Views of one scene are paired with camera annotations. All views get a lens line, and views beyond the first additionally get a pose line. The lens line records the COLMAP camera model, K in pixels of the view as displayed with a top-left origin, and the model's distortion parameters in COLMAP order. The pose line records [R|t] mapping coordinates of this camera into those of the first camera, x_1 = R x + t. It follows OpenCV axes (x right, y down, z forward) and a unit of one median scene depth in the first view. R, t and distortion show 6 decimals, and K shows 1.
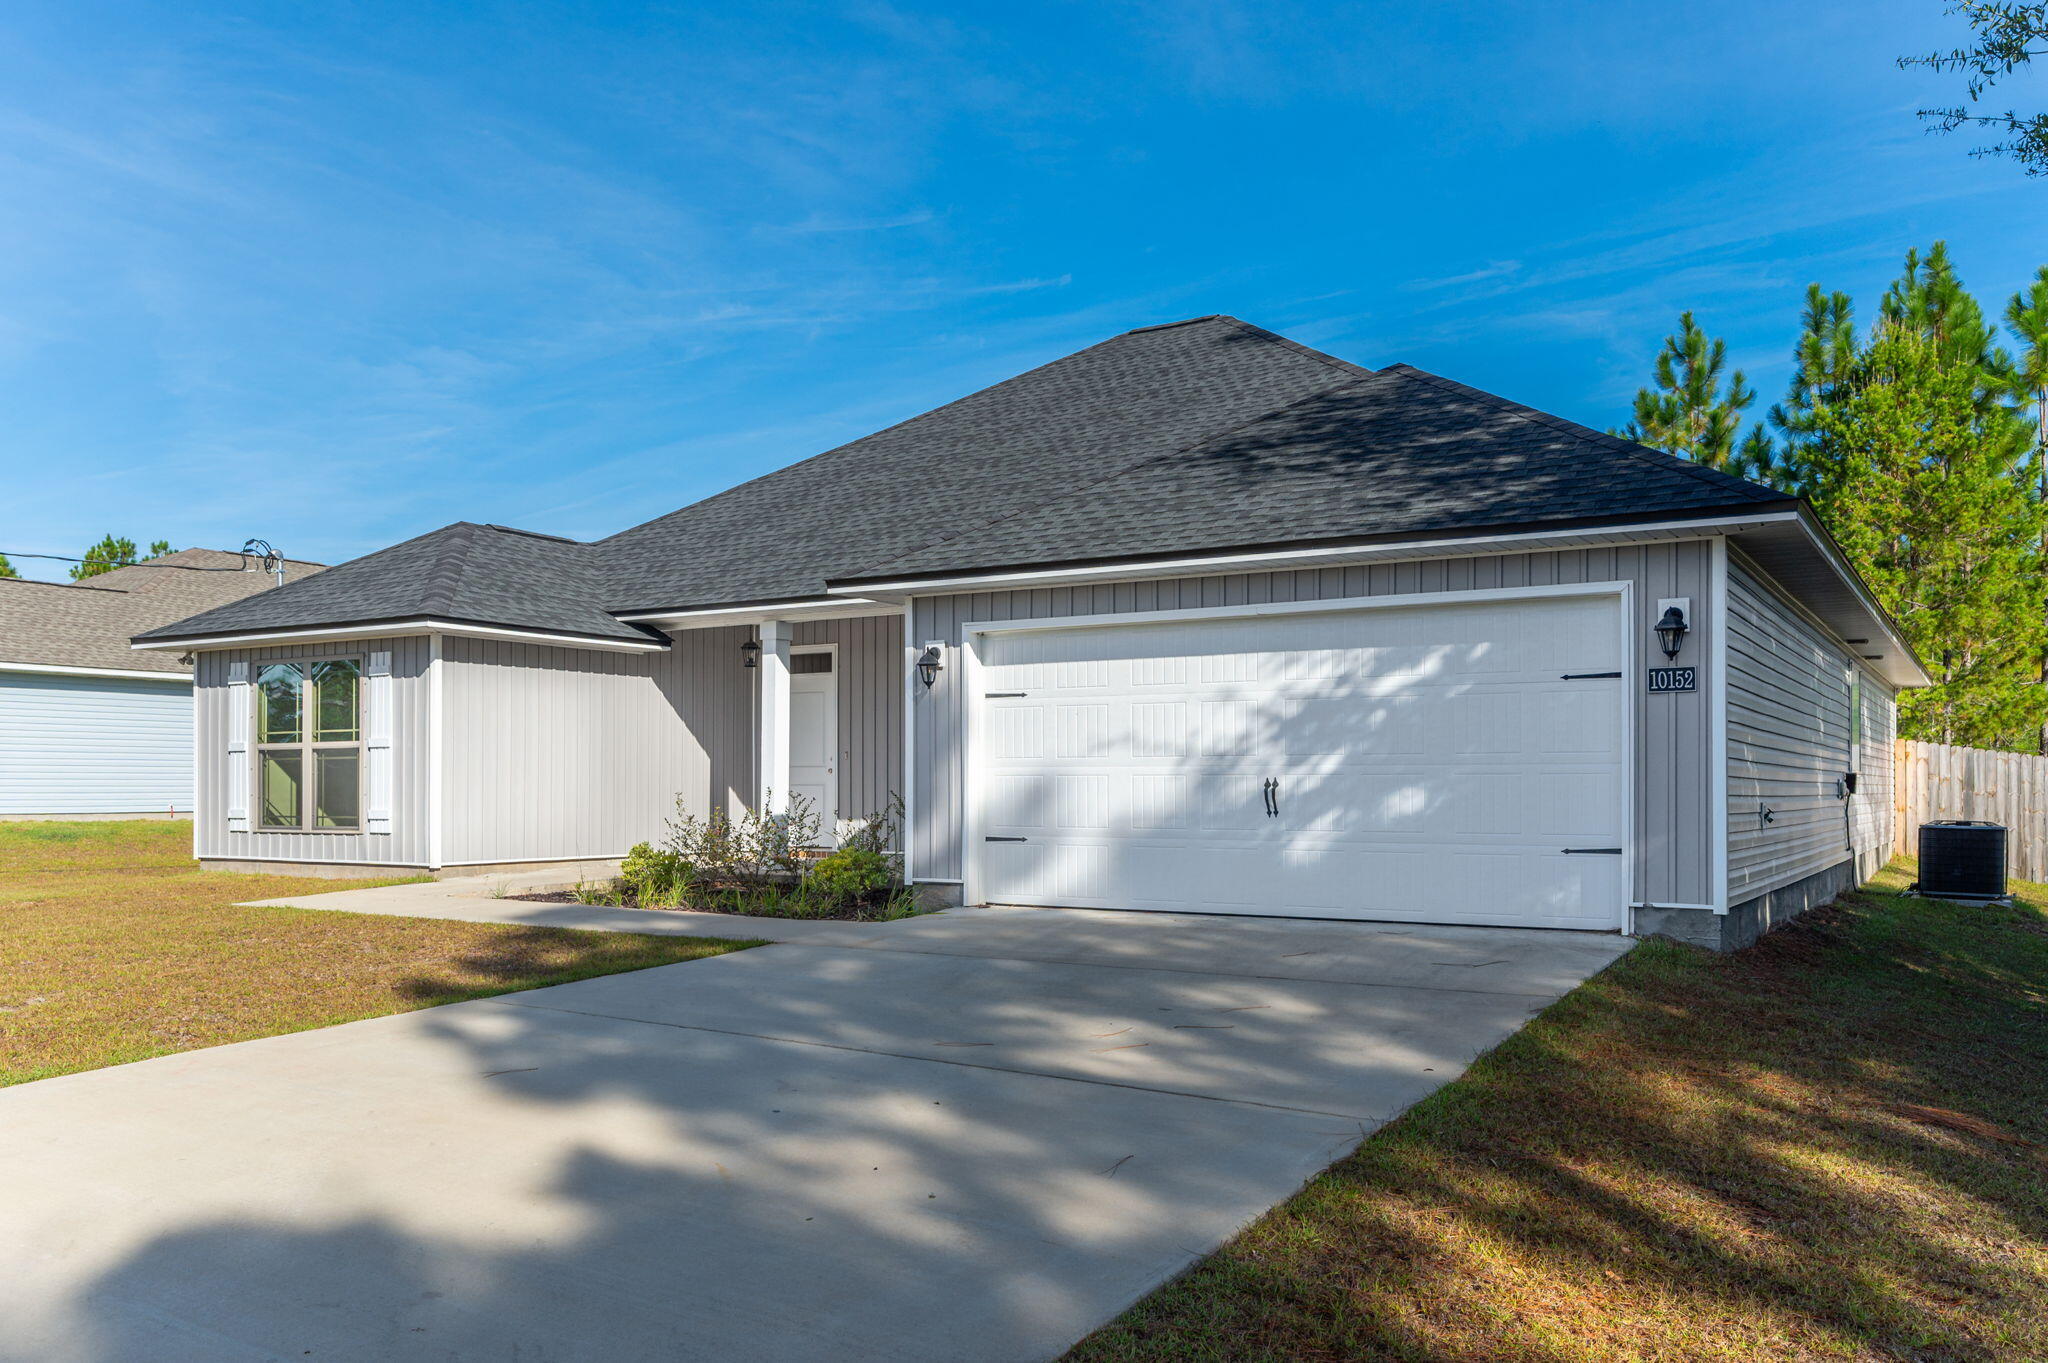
lens RADIAL K [[1657.0, 0, 1031.7], [0, 1657.0, 749.7], [0, 0, 1]] dist [-0.009053, -0.006414]
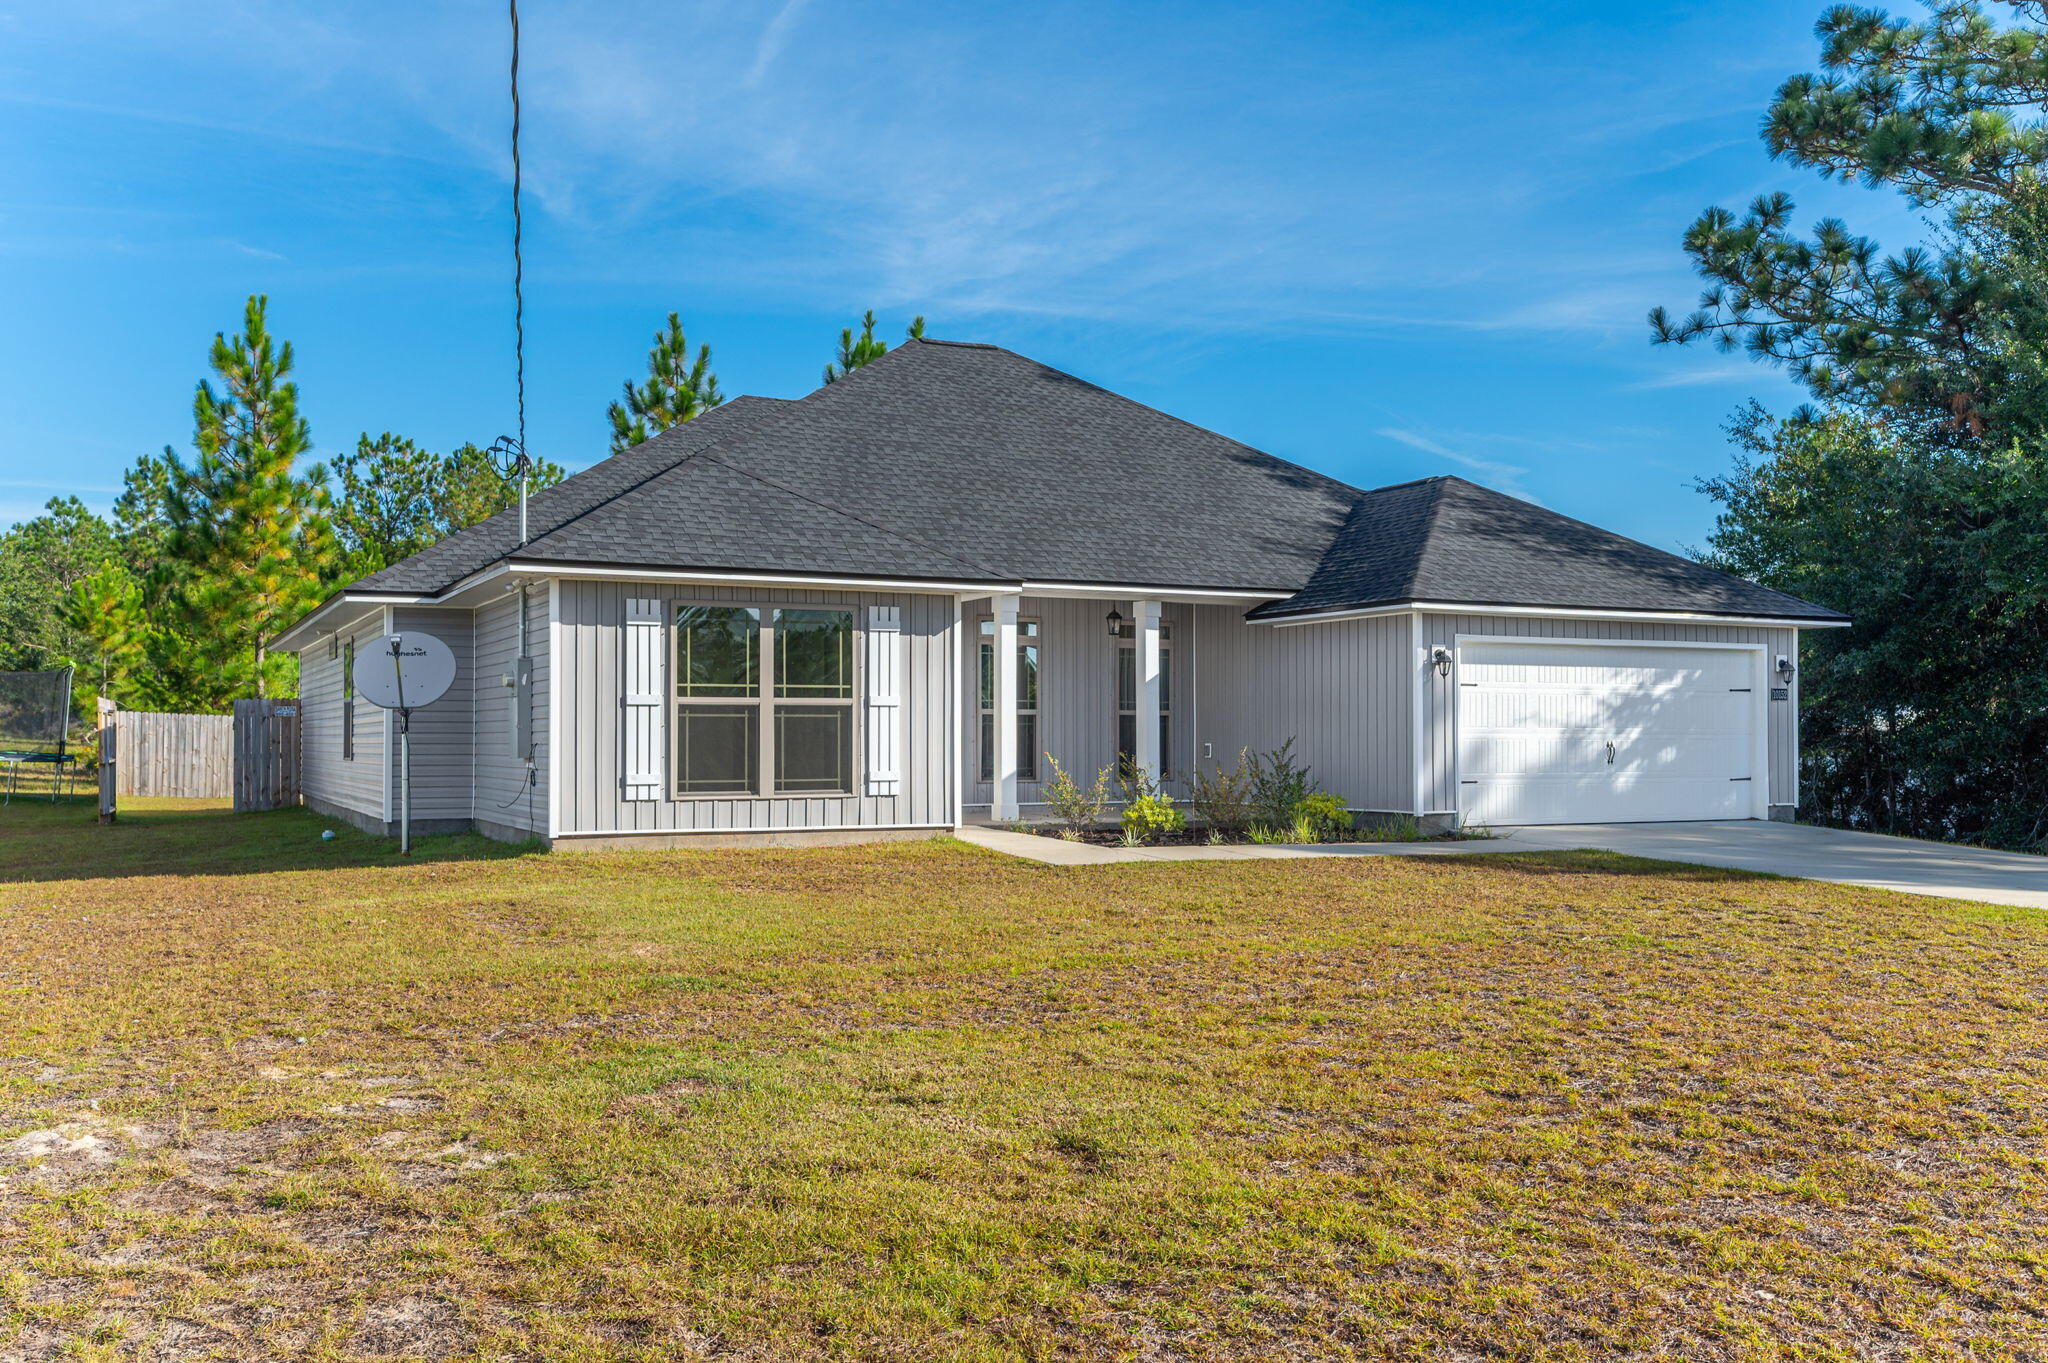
lens RADIAL K [[1778.2, 0, 1024.0], [0, 1778.2, 681.5], [0, 0, 1]] dist [-0.005674, -0.007359]
pose [[0.530829, 0.027099, 0.847046, -1.683102], [-0.021560, 0.999597, -0.018468, 0.002202], [-0.847205, -0.008459, 0.531199, 0.527719]]
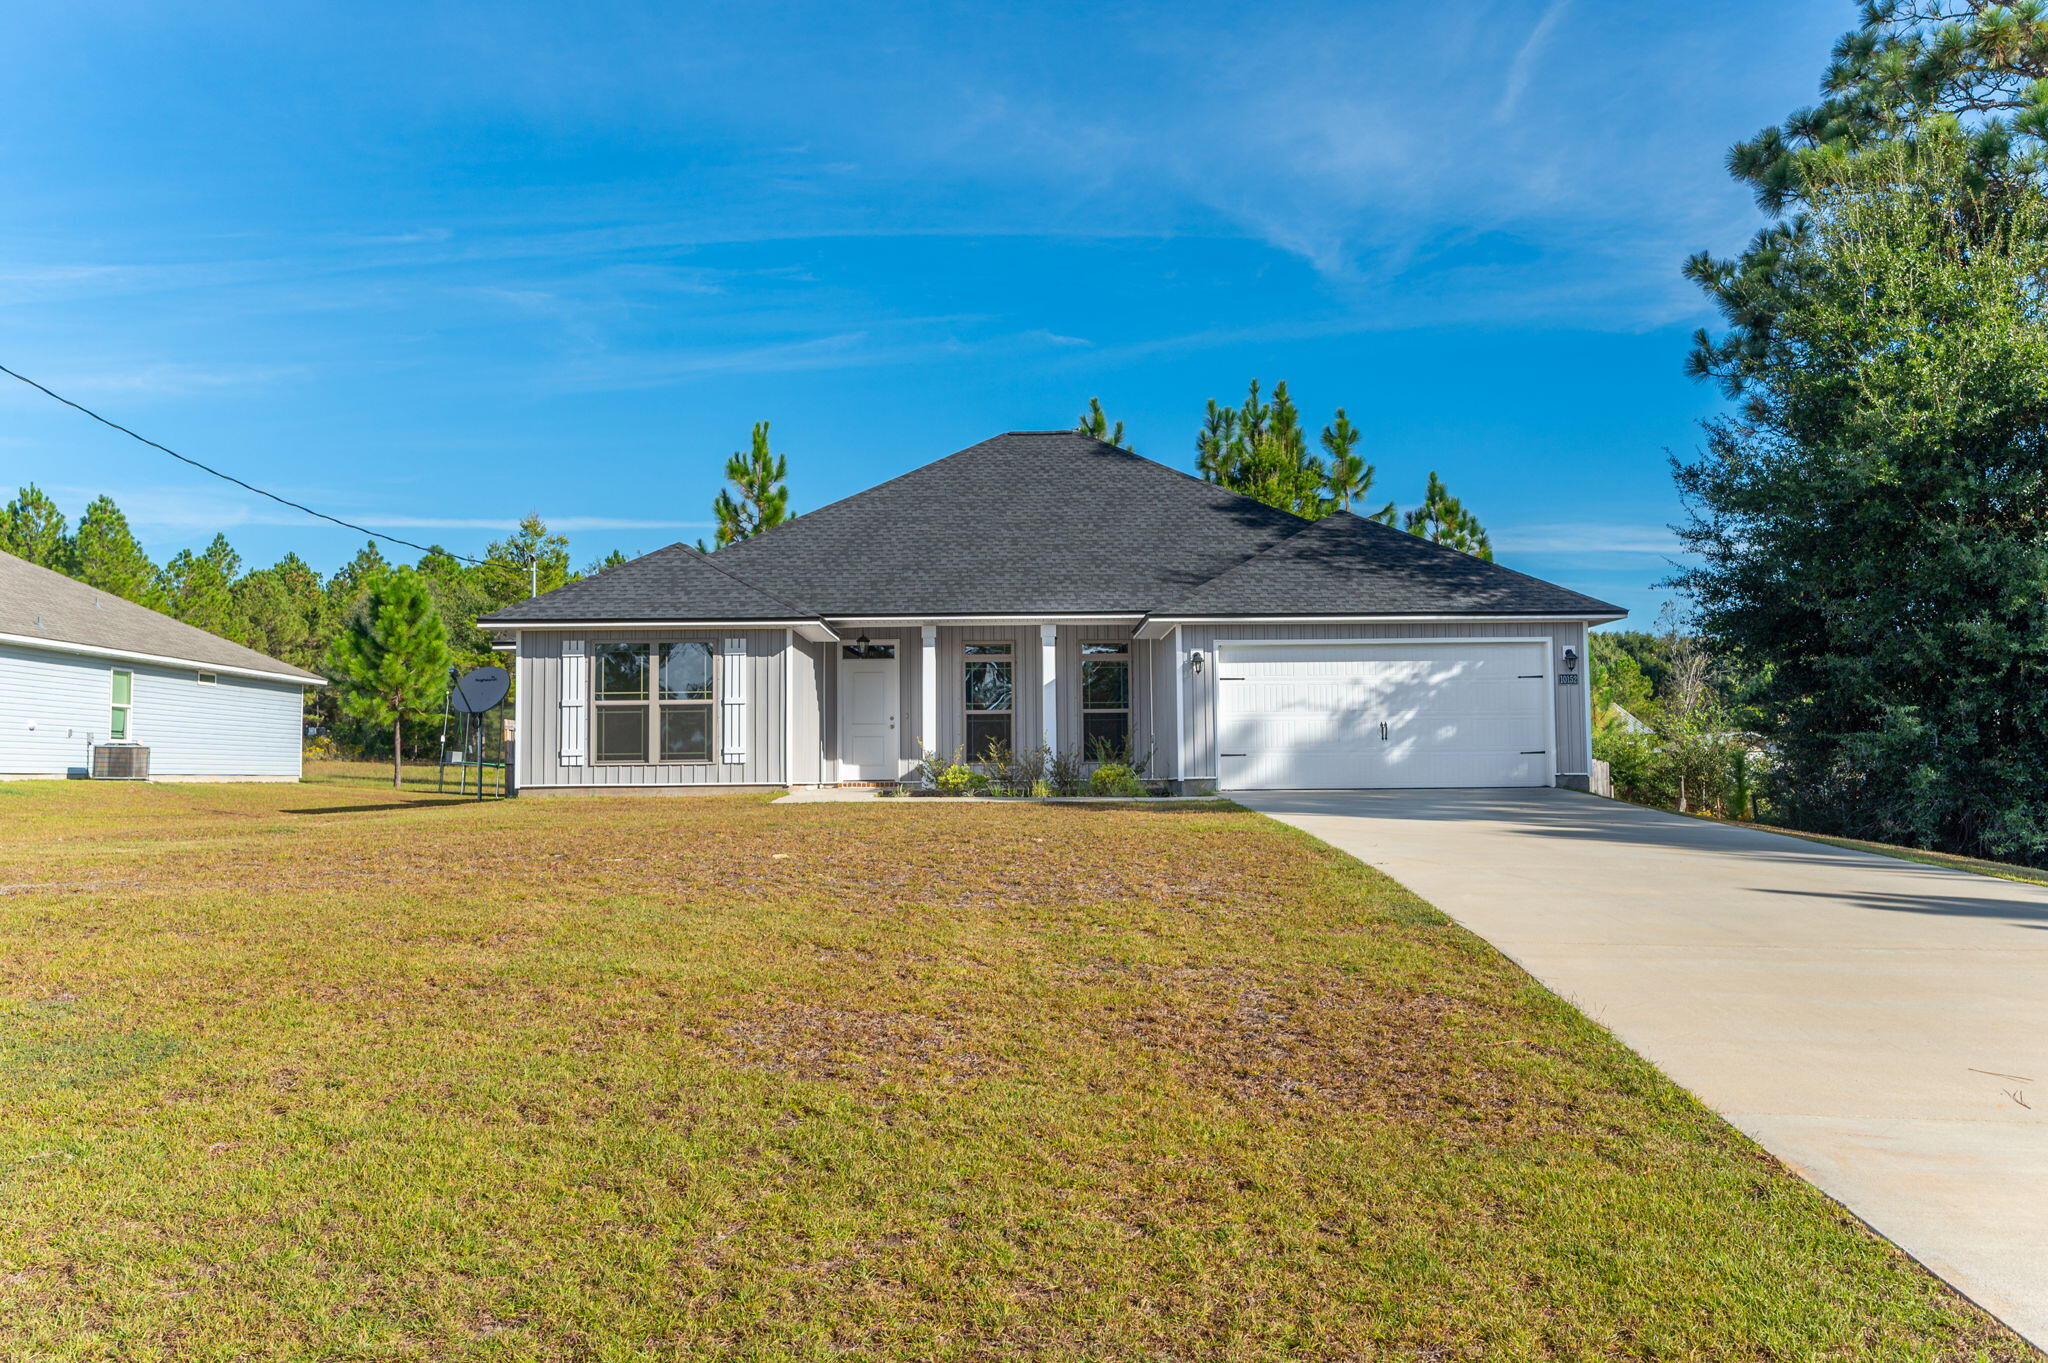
lens RADIAL K [[1754.0, 0, 1051.1], [0, 1754.0, 584.7], [0, 0, 1]] dist [-0.008511, -0.000675]
pose [[0.832735, 0.050800, 0.551337, -1.398642], [-0.002369, 0.996100, -0.088203, 0.040229], [-0.553667, 0.072144, 0.829607, -0.603460]]
